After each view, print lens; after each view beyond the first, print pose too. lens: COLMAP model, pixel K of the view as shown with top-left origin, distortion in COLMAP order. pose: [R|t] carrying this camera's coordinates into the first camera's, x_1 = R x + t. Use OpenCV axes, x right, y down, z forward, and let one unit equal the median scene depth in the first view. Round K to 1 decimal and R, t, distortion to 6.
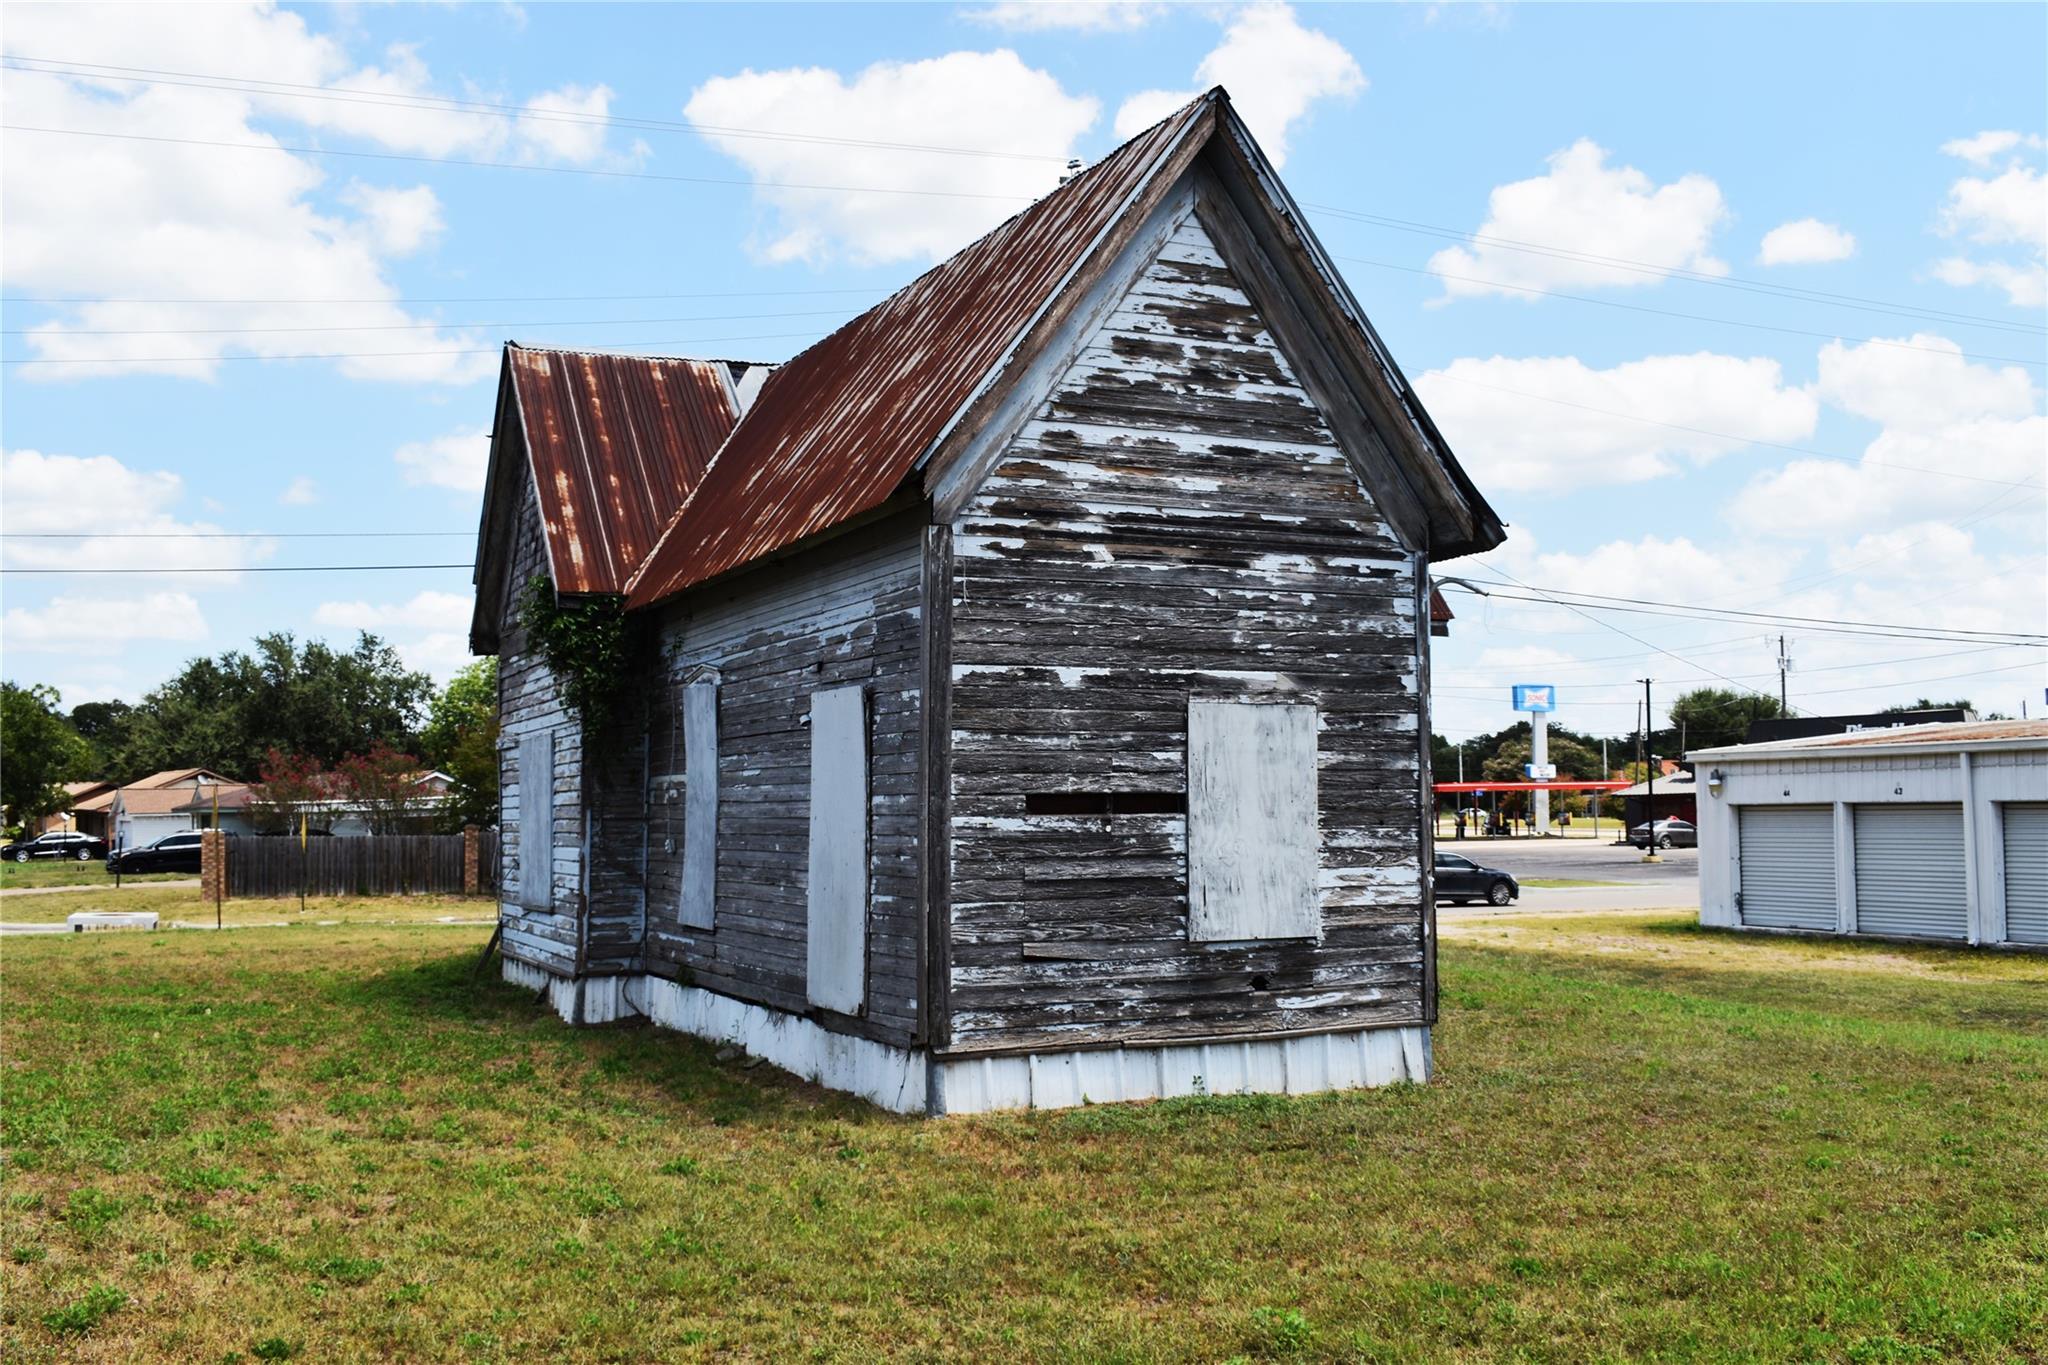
lens RADIAL K [[1948.9, 0, 1023.3], [0, 1948.9, 683.1], [0, 0, 1]] dist [-0.061960, 0.003137]
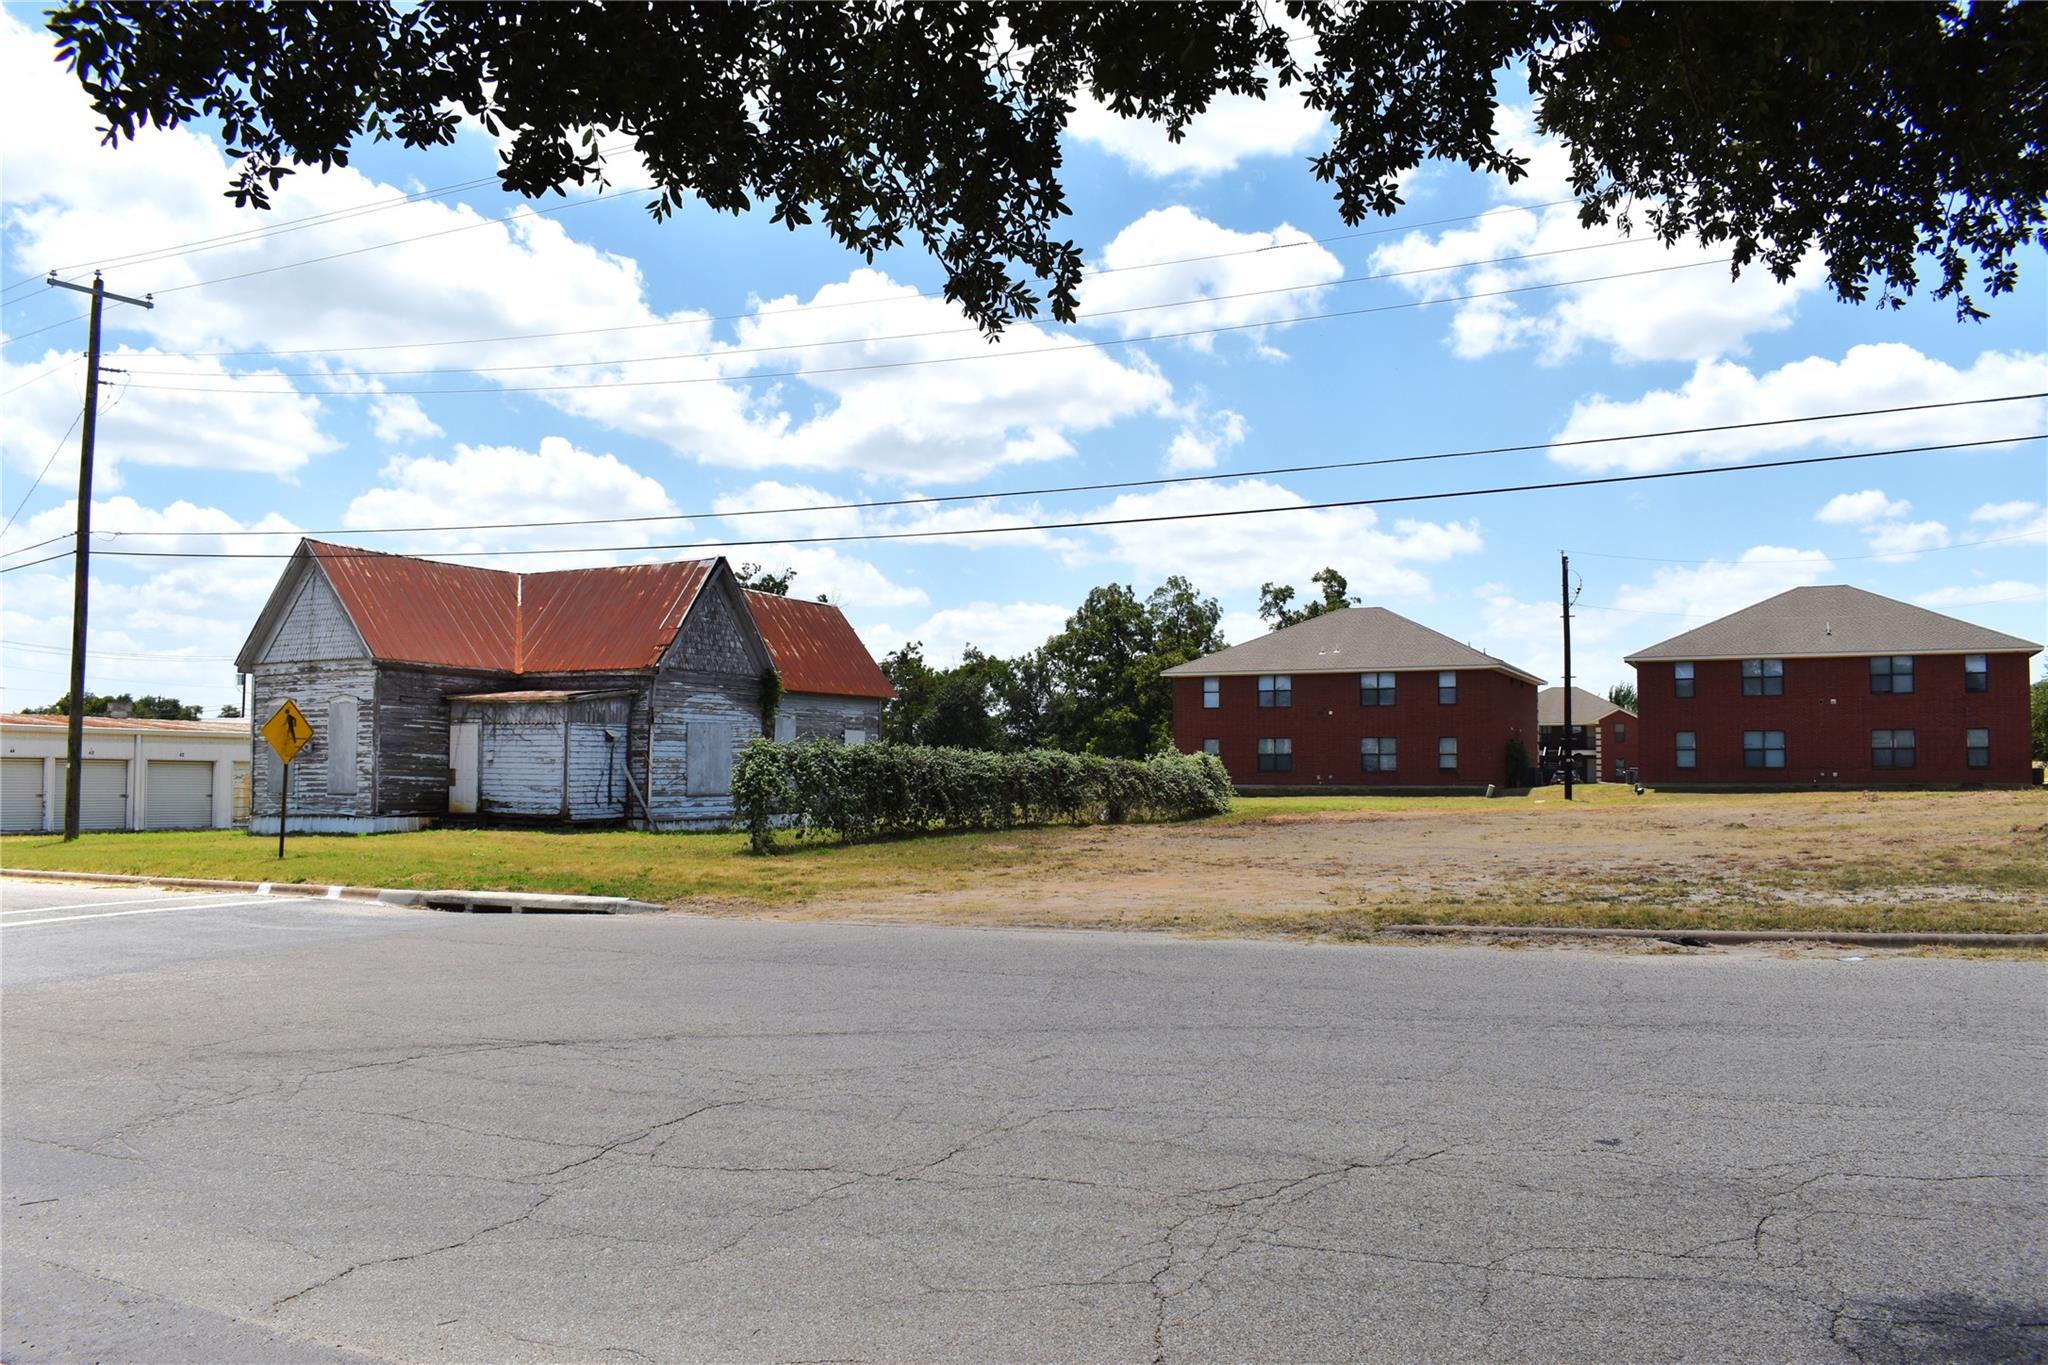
lens RADIAL K [[1597.2, 0, 1027.8], [0, 1597.2, 692.3], [0, 0, 1]] dist [-0.097149, 0.018345]
pose [[-0.618615, 0.052691, 0.783926, -3.058711], [-0.045713, 0.993645, -0.102860, 0.262519], [-0.784363, -0.099466, -0.612275, 2.868474]]
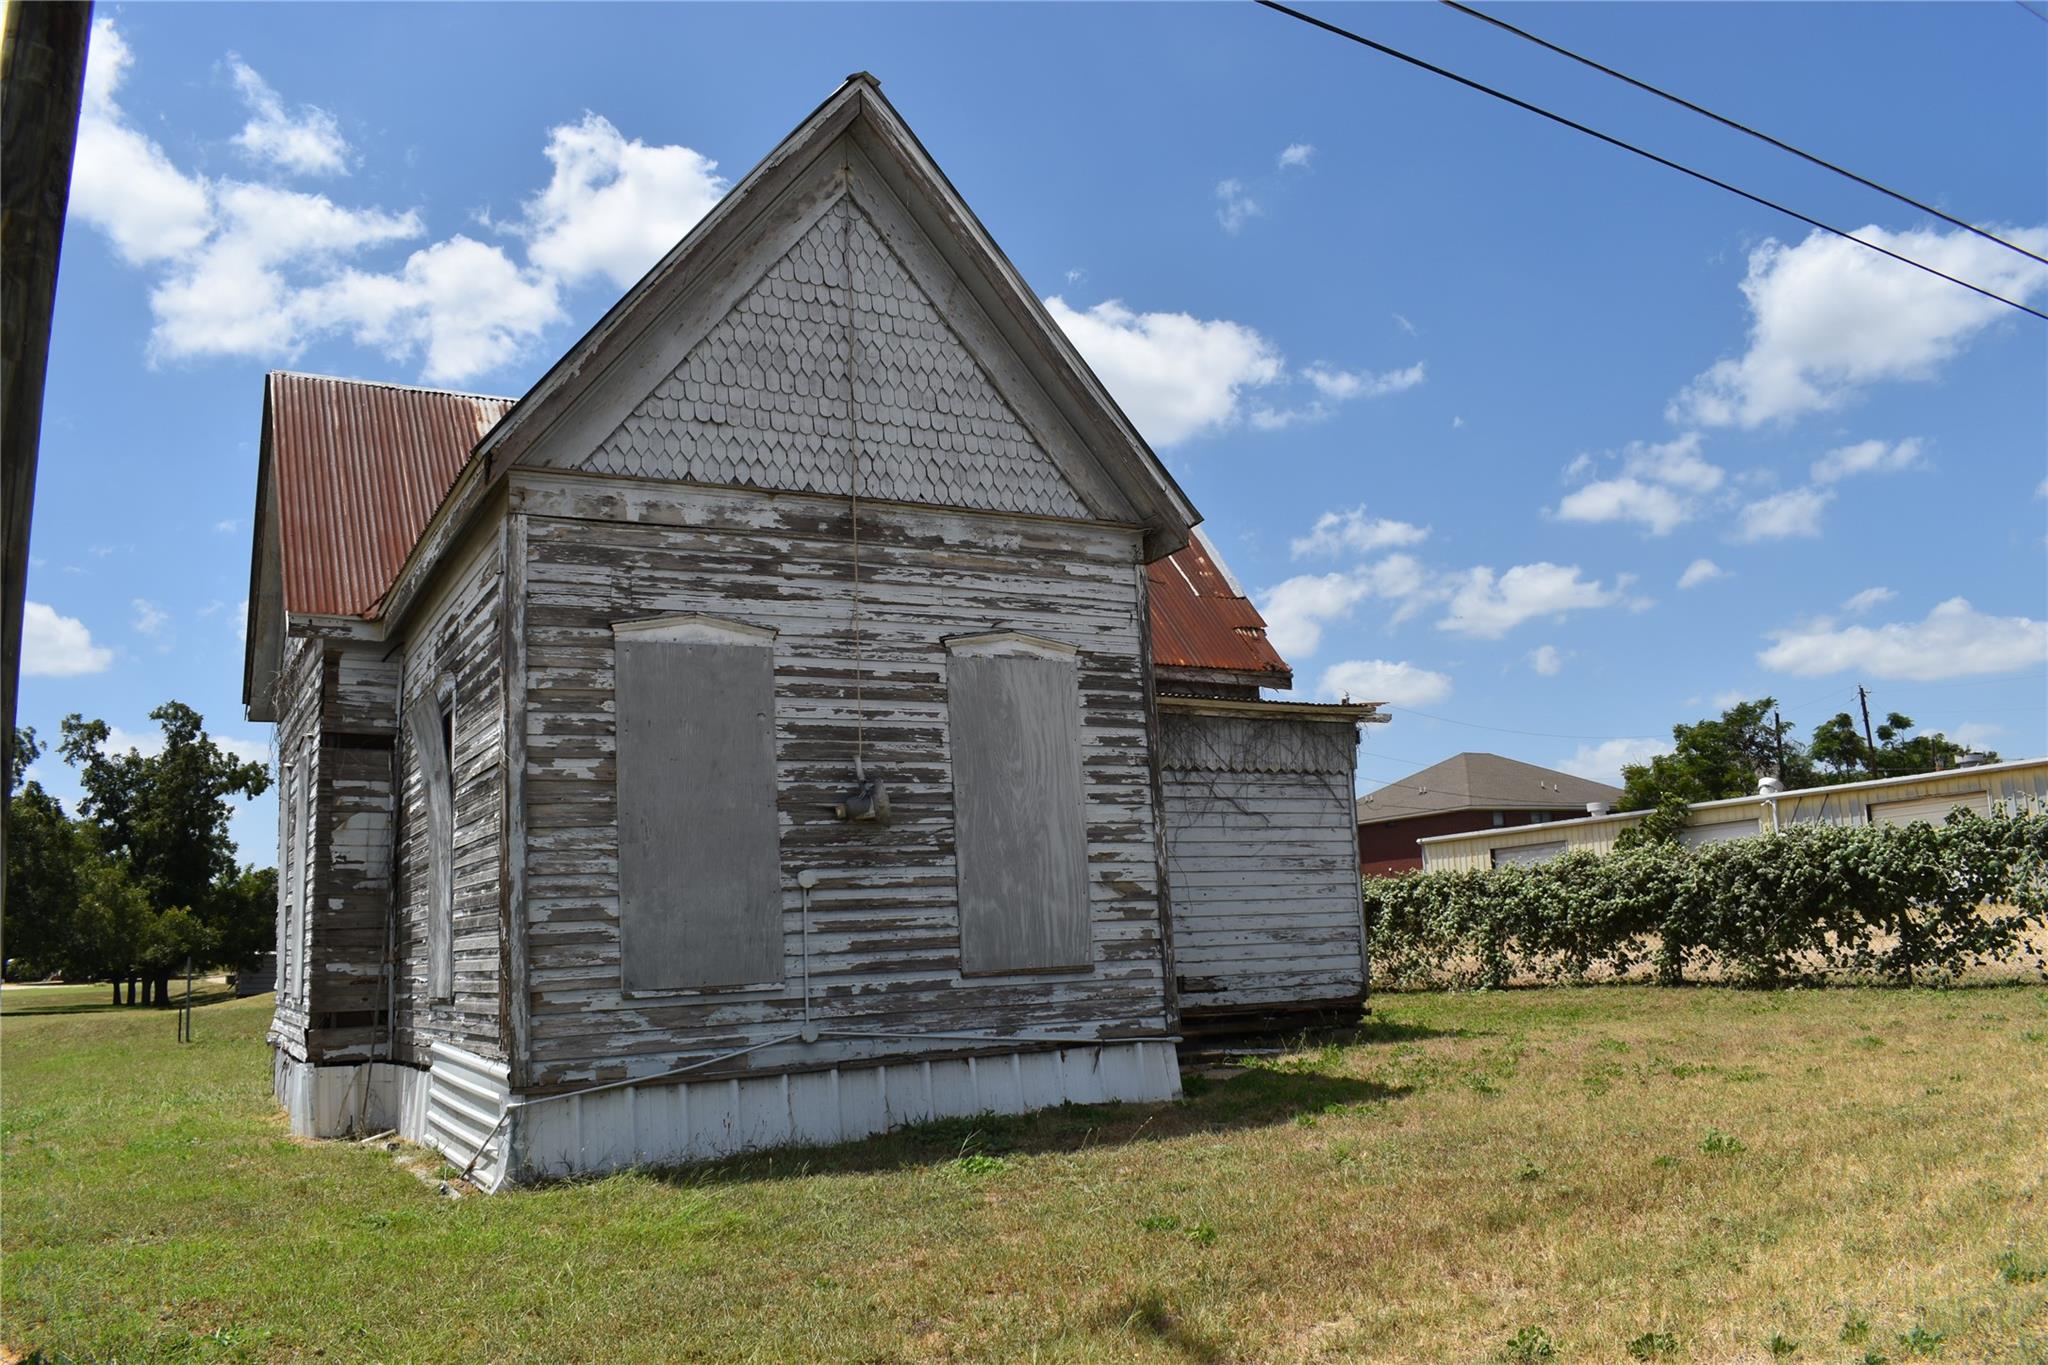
lens RADIAL K [[1593.3, 0, 1024.1], [0, 1593.3, 685.4], [0, 0, 1]] dist [-0.100064, 0.015671]
pose [[-0.995457, 0.044126, -0.084366, -0.152390], [0.062316, 0.971910, -0.226955, 0.253434], [0.071981, -0.231181, -0.970244, 2.916796]]
